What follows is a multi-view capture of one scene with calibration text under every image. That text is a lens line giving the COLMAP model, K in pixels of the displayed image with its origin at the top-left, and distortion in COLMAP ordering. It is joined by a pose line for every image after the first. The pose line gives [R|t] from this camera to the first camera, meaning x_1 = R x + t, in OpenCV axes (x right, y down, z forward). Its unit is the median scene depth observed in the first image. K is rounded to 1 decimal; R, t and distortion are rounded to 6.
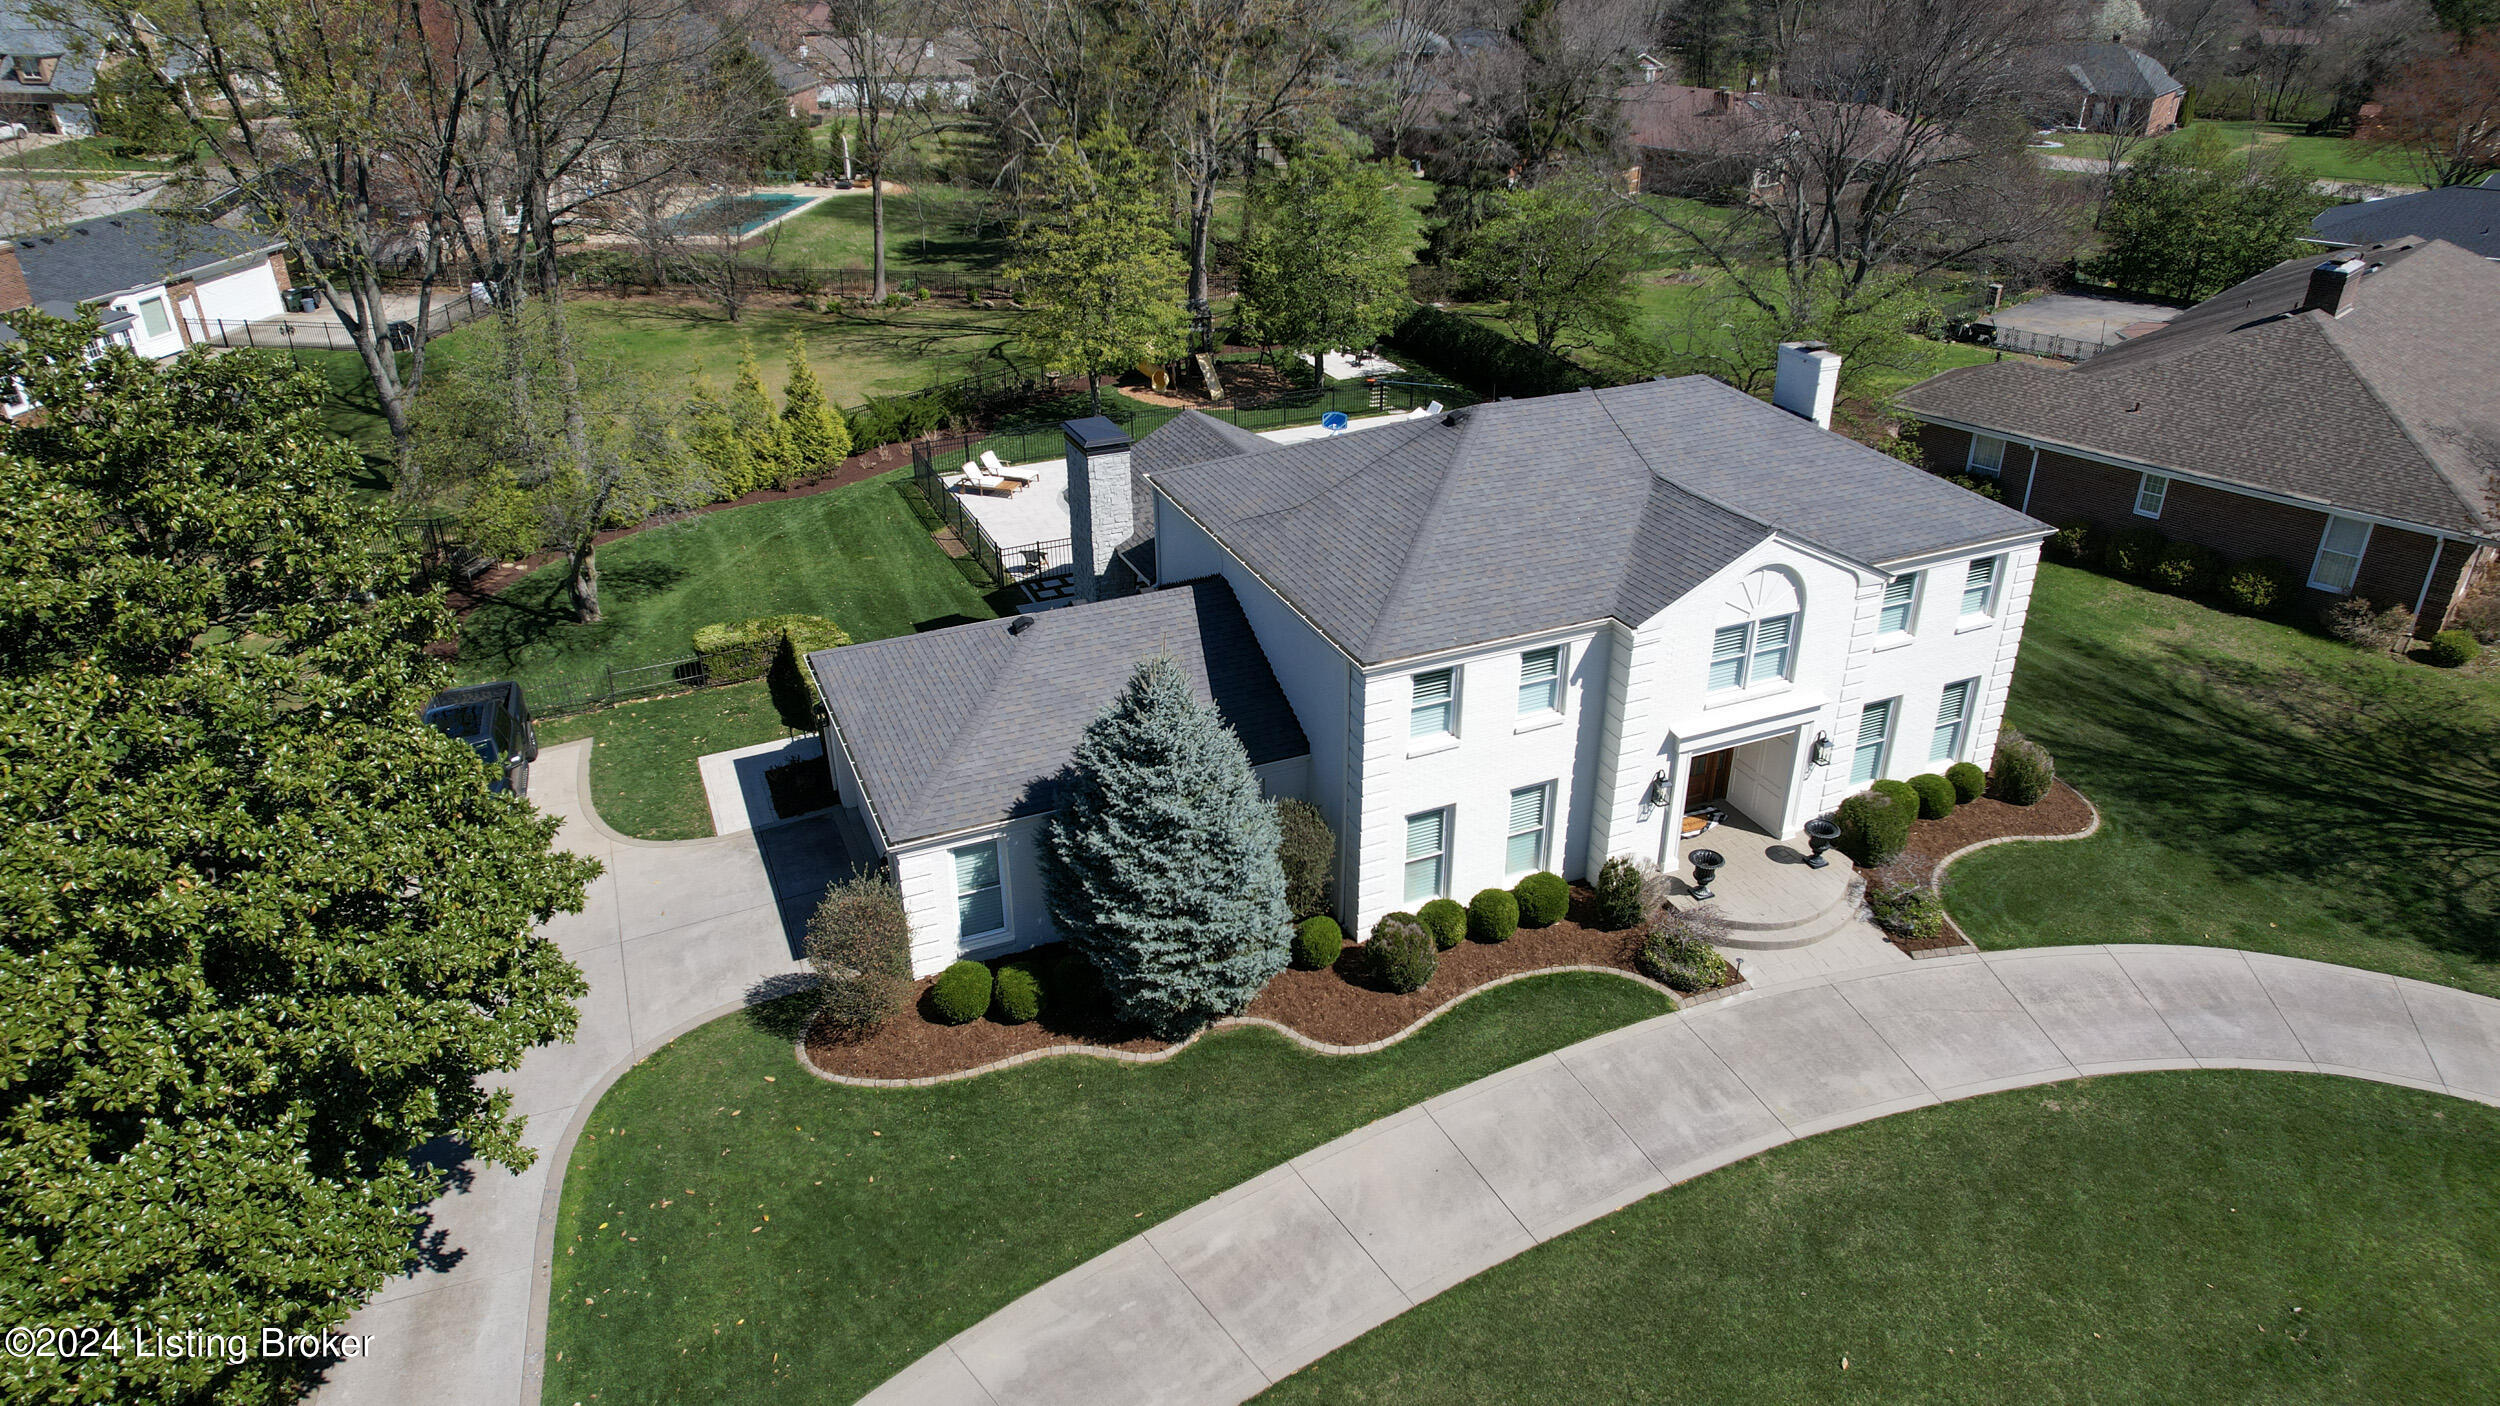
lens RADIAL K [[1589.4, 0, 1250.0], [0, 1589.4, 703.0], [0, 0, 1]] dist [-0.062713, 0.061716]
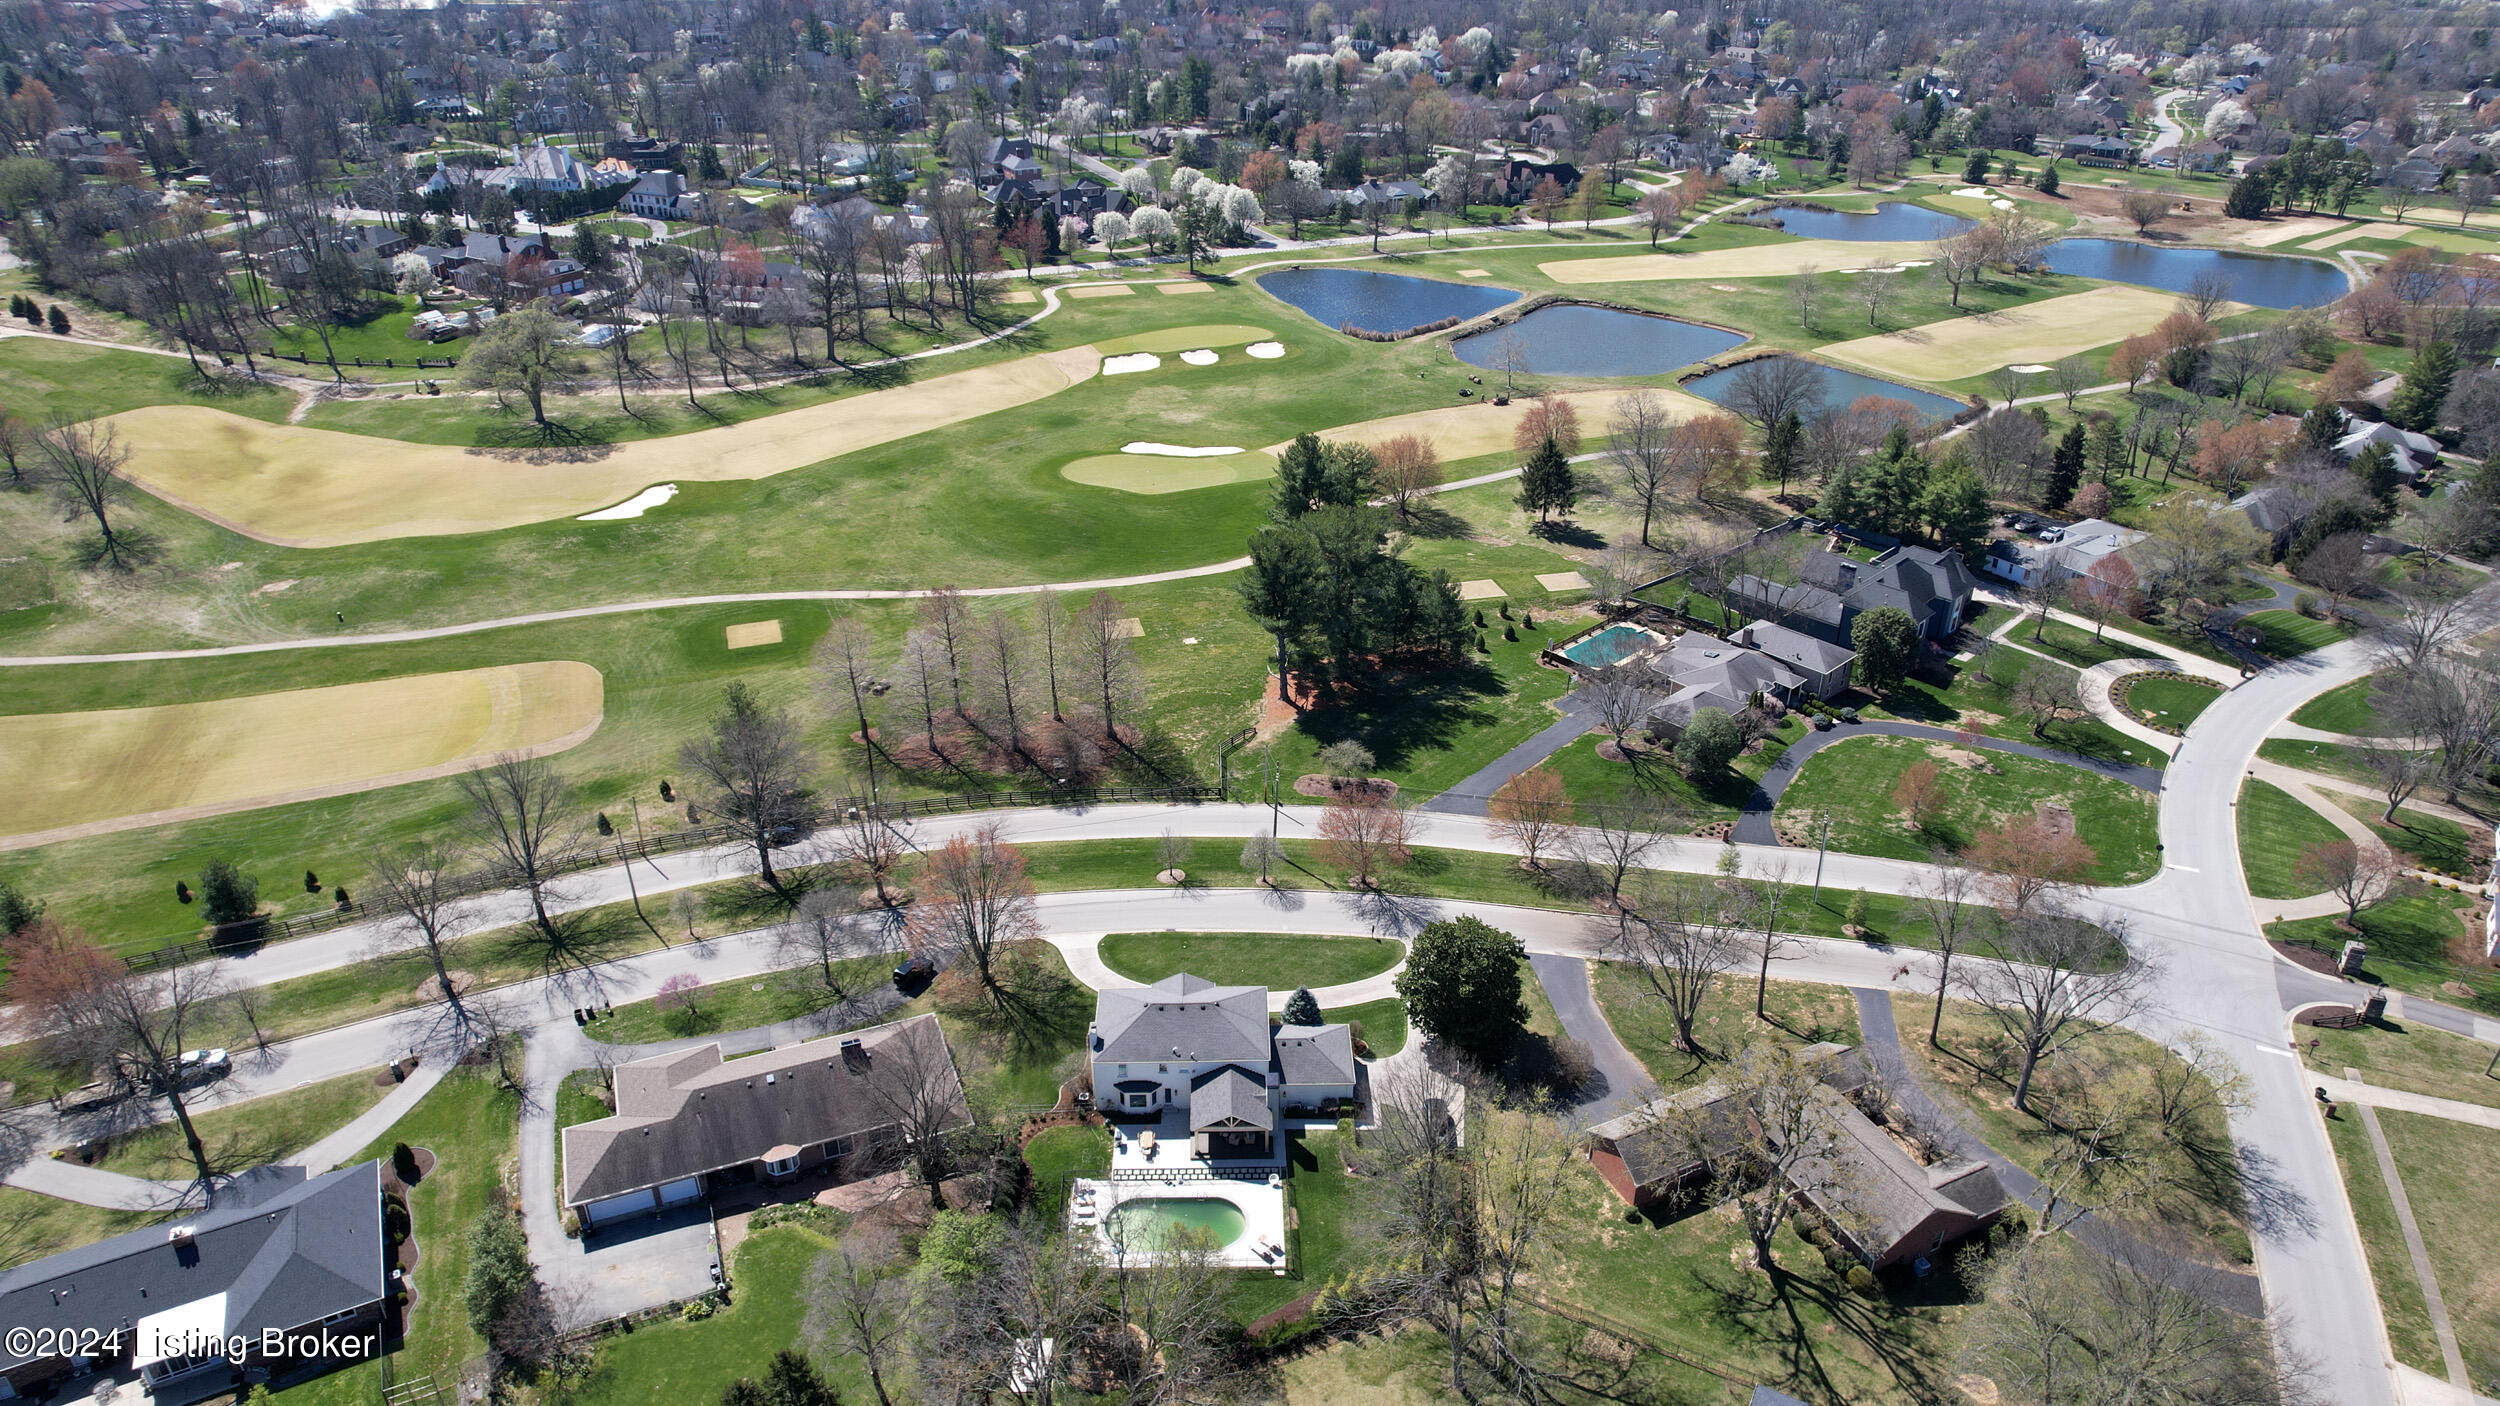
lens RADIAL K [[1589.4, 0, 1250.0], [0, 1589.4, 703.0], [0, 0, 1]] dist [-0.062713, 0.061716]
pose [[-0.925437, -0.179955, 0.333440, -1.438132], [0.168899, 0.591827, 0.788171, -4.635968], [-0.339175, 0.785720, -0.517305, 2.863274]]
